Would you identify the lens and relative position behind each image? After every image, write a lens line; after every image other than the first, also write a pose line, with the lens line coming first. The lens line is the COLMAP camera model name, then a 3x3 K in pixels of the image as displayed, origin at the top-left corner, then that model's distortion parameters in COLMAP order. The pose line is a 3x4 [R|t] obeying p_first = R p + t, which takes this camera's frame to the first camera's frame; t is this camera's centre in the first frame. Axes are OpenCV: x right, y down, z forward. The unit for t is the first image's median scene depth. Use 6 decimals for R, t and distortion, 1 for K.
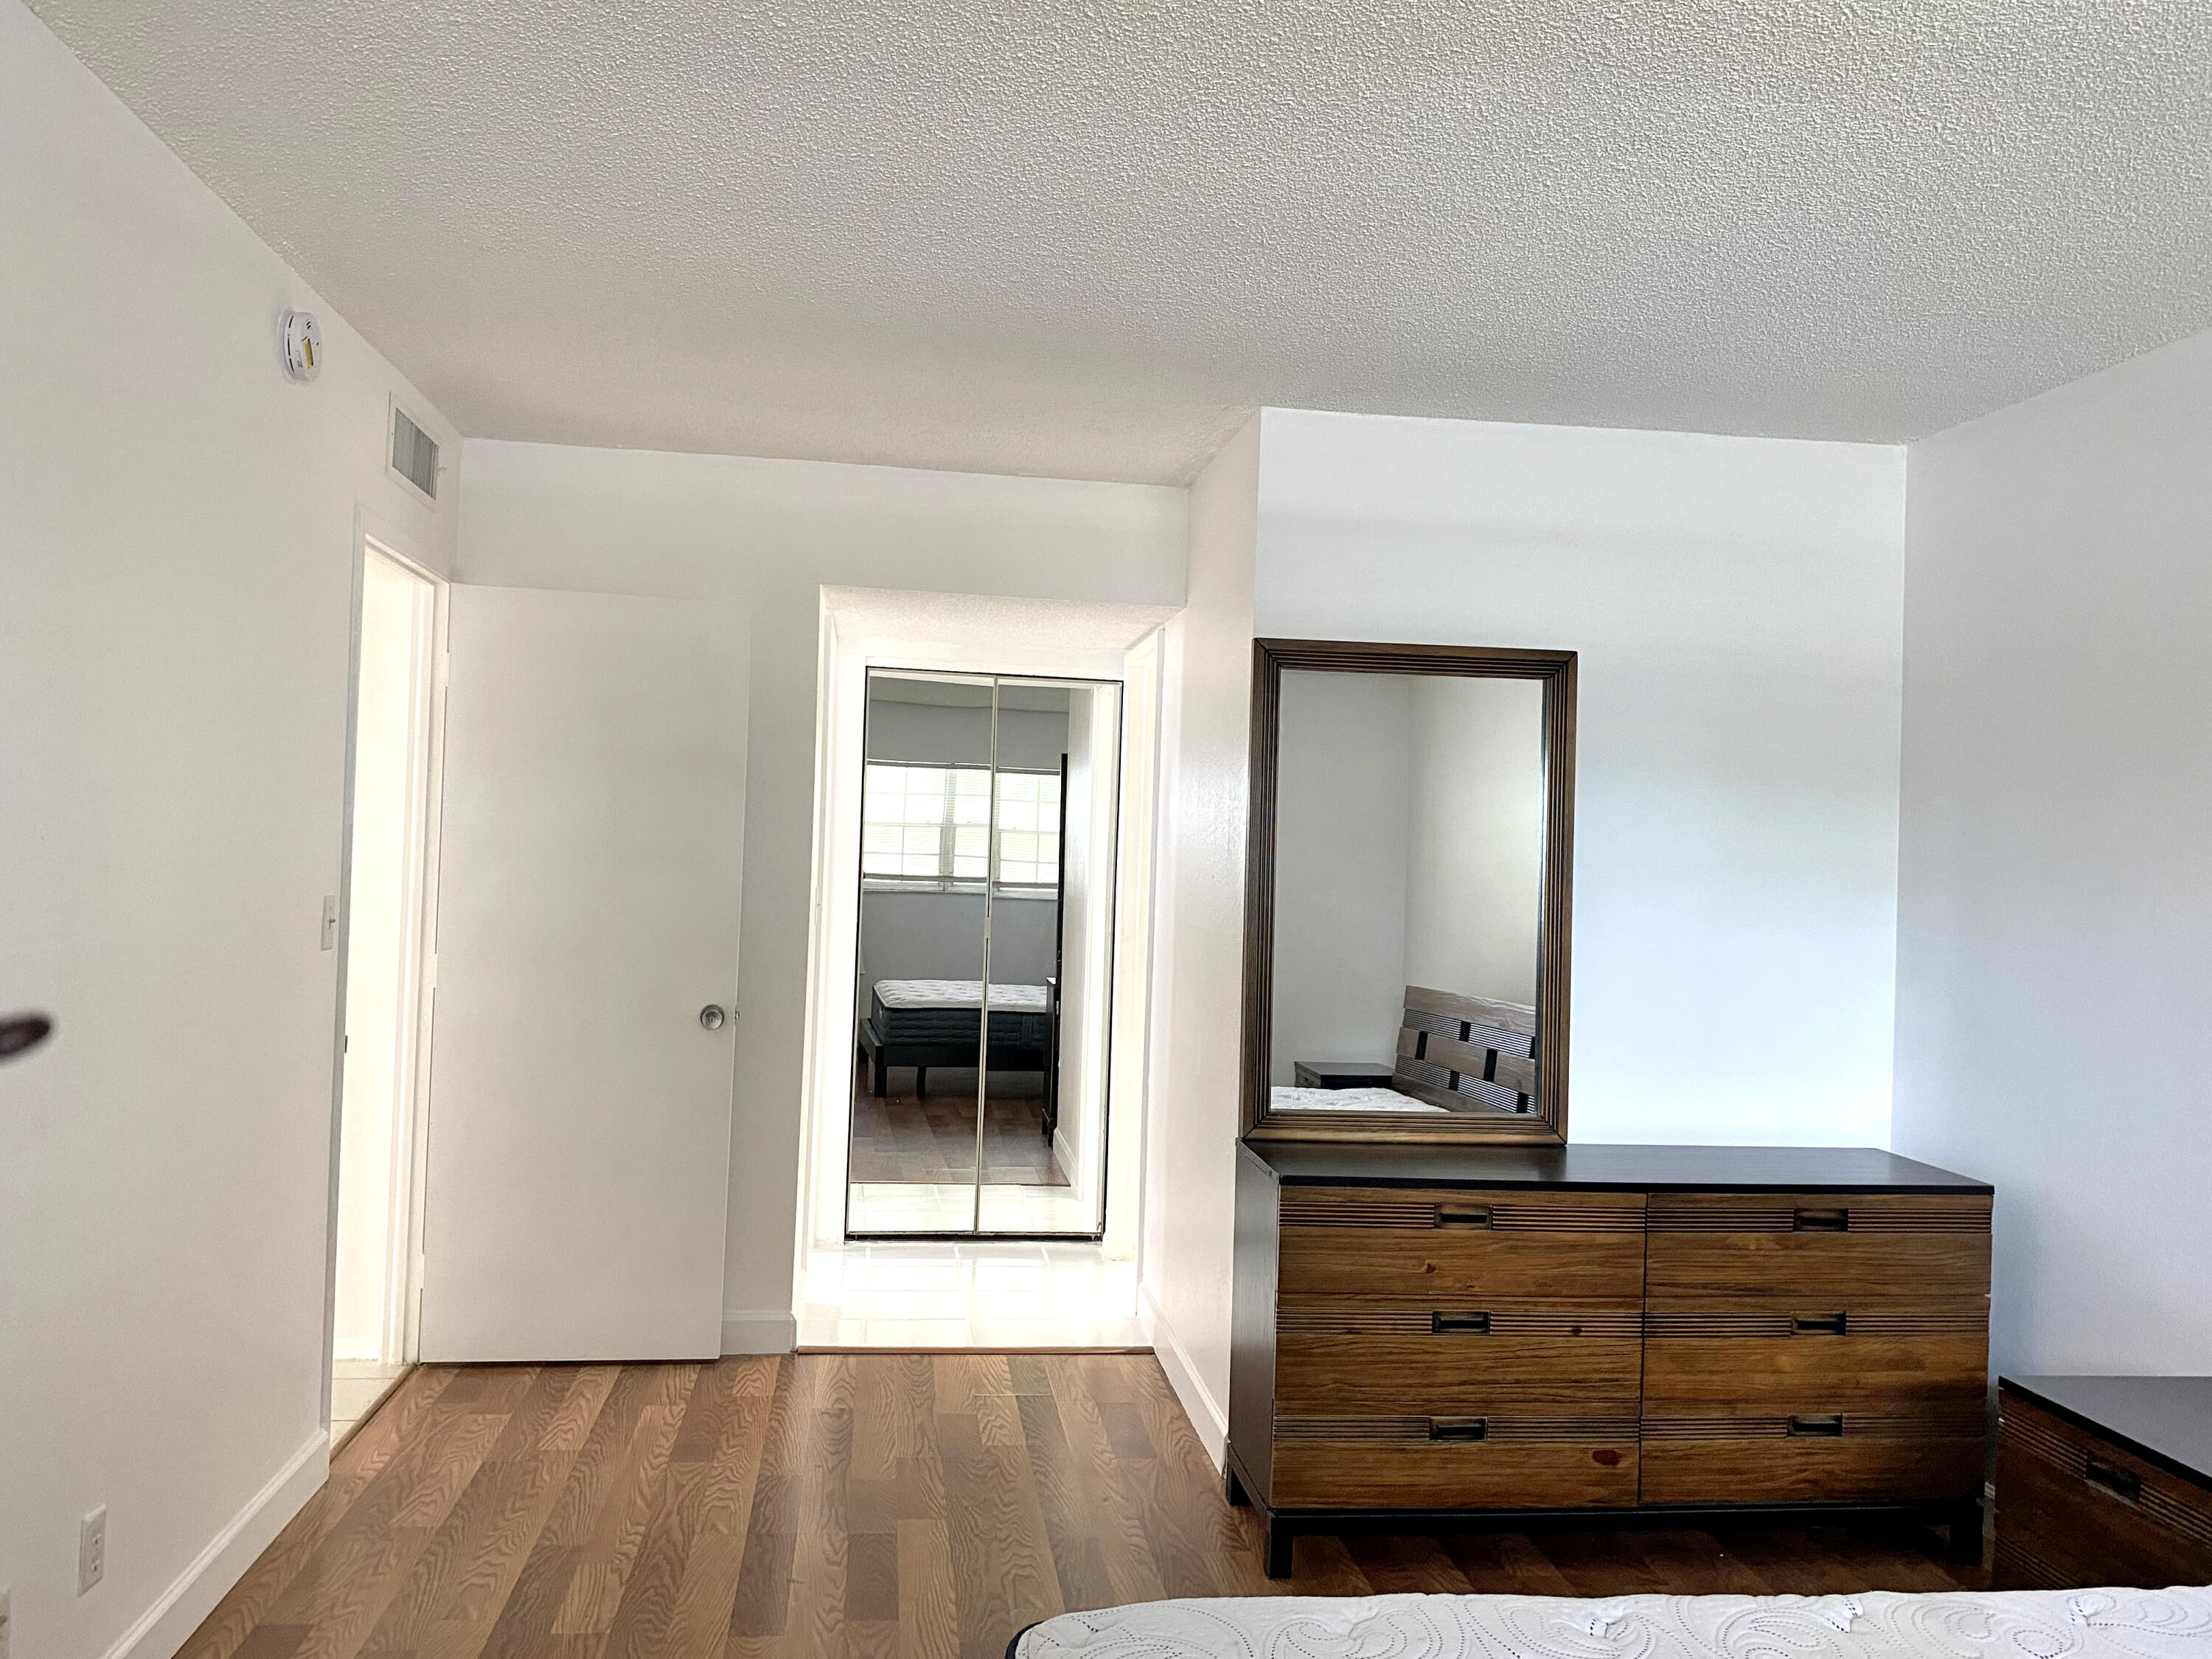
lens RADIAL K [[1705.4, 0, 1106.0], [0, 1705.4, 829.5], [0, 0, 1]] dist [0.091935, -0.140450]
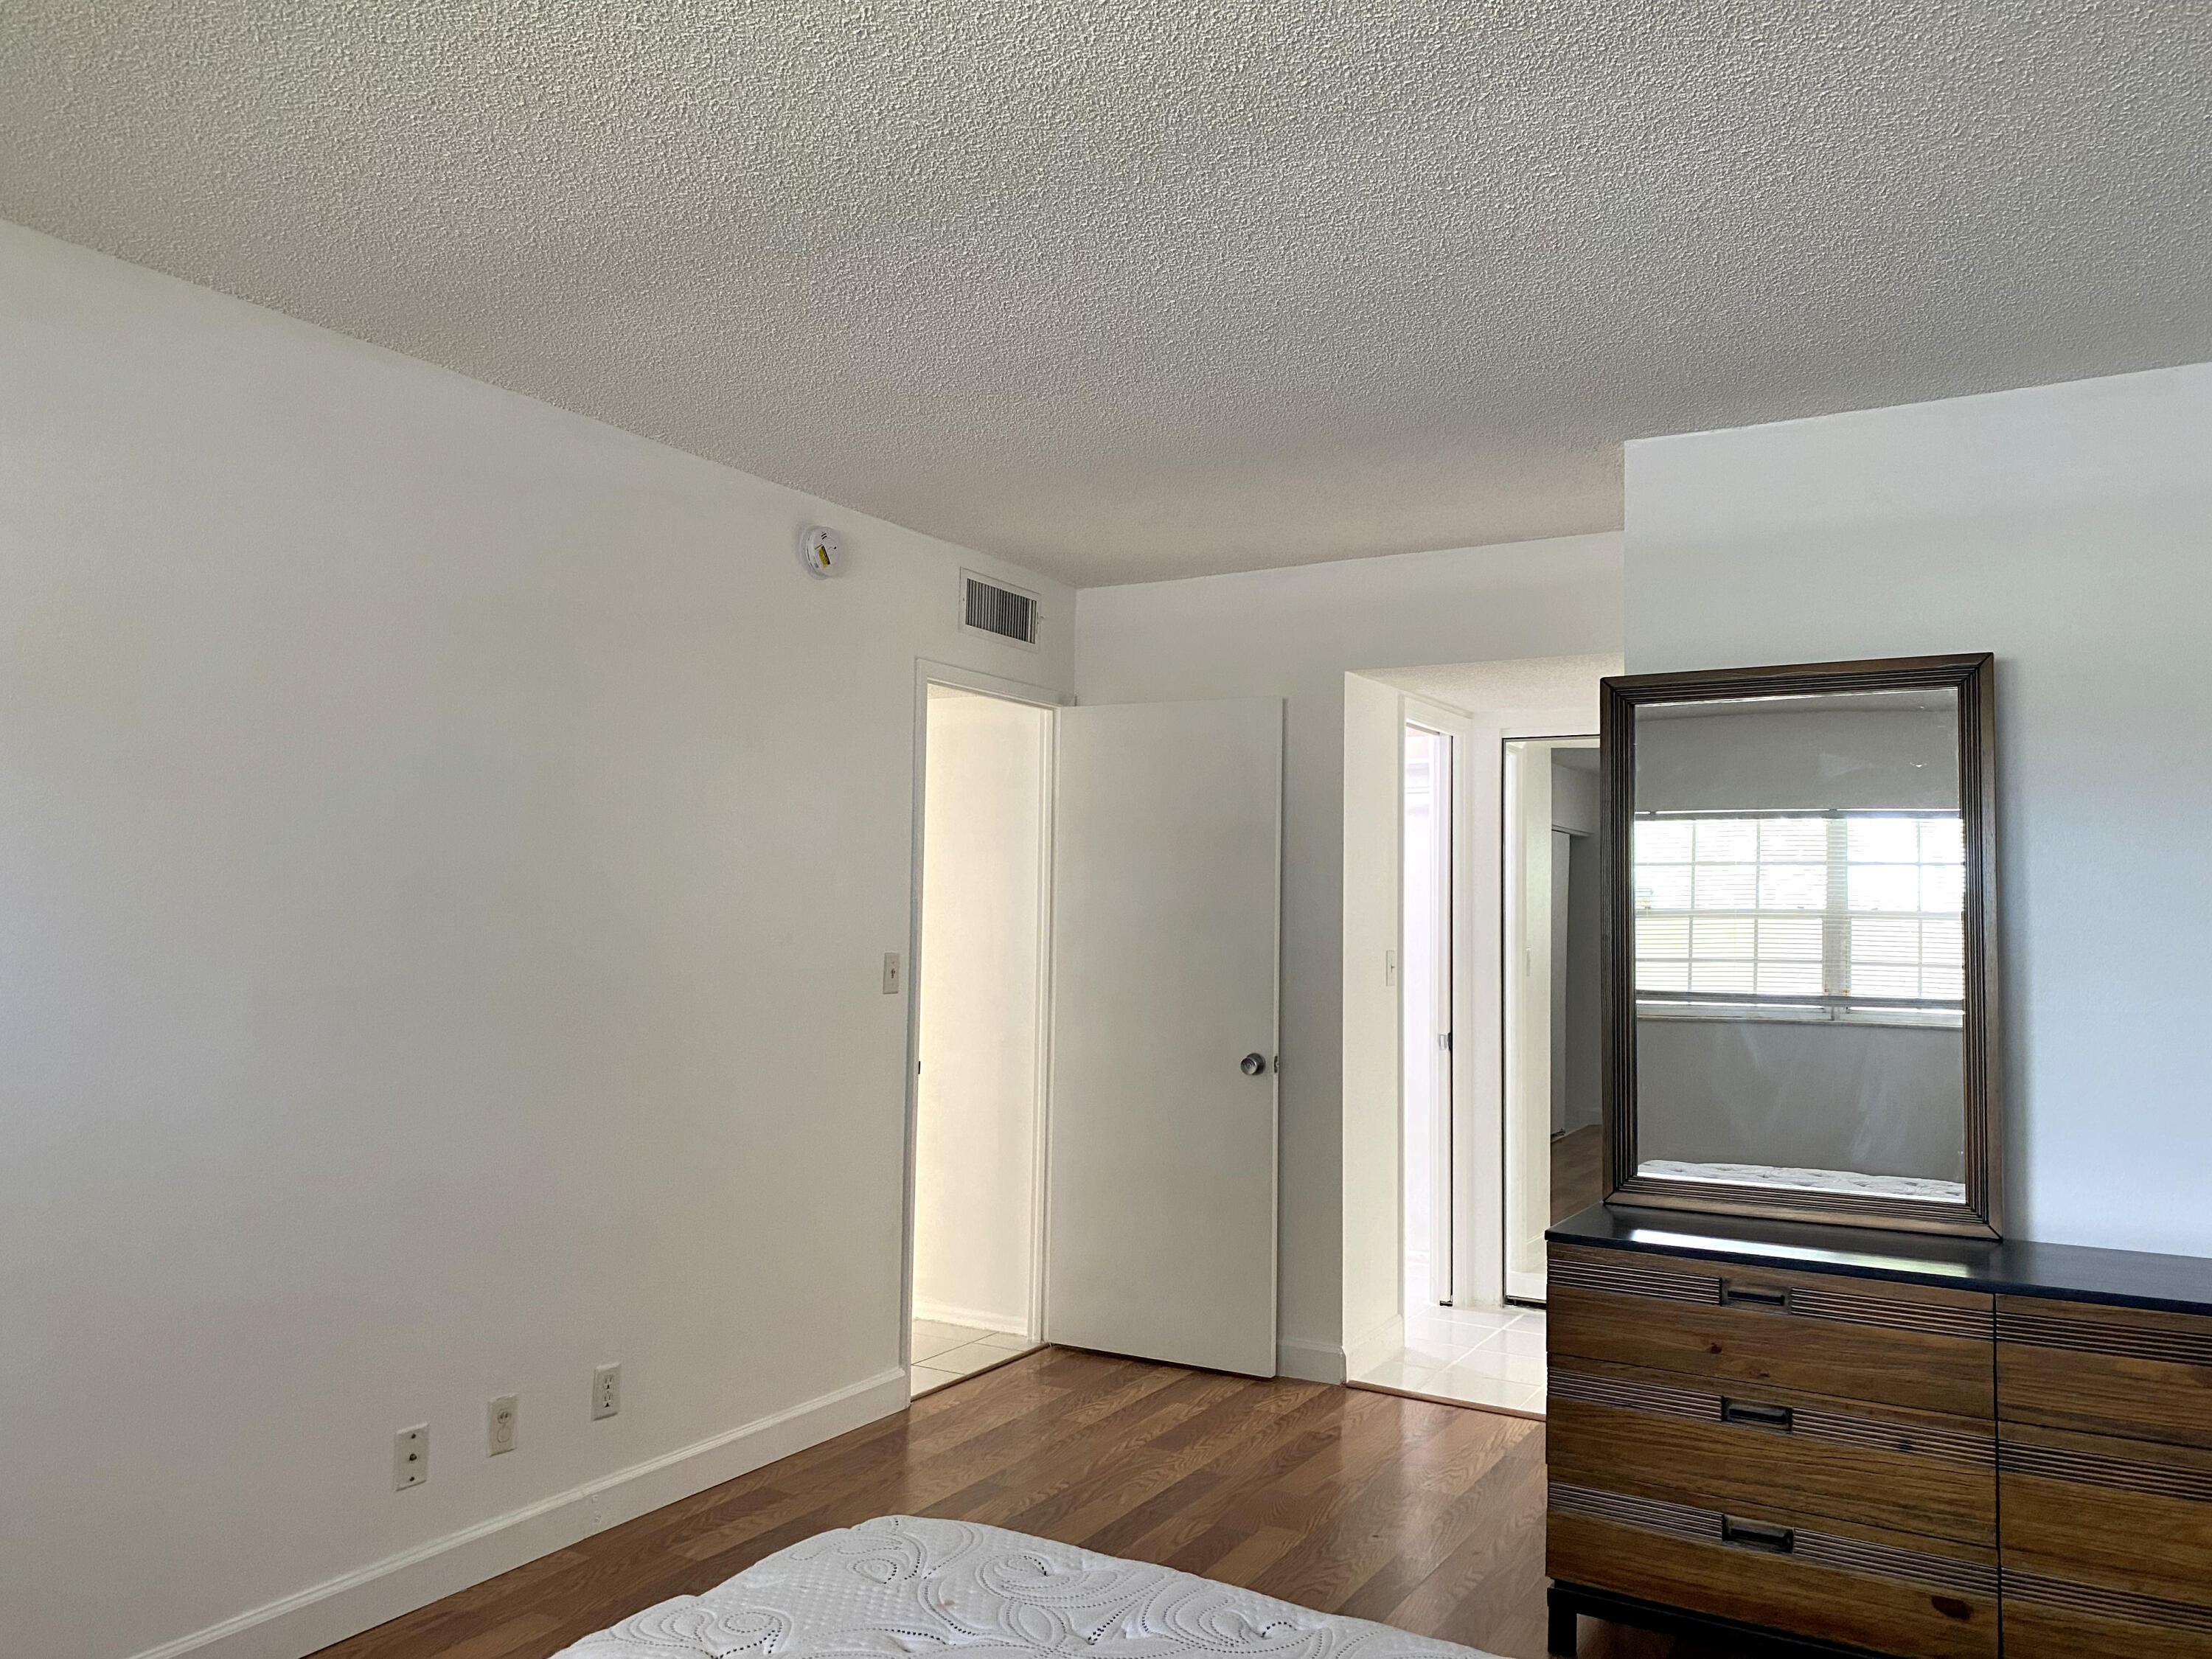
lens RADIAL K [[1697.6, 0, 1039.1], [0, 1697.6, 793.6], [0, 0, 1]] dist [0.000940, 0.017840]
pose [[0.779884, -0.069241, -0.622083, 0.483613], [0.022411, 0.996314, -0.082800, 0.028627], [0.625523, 0.050633, 0.778561, 0.058278]]
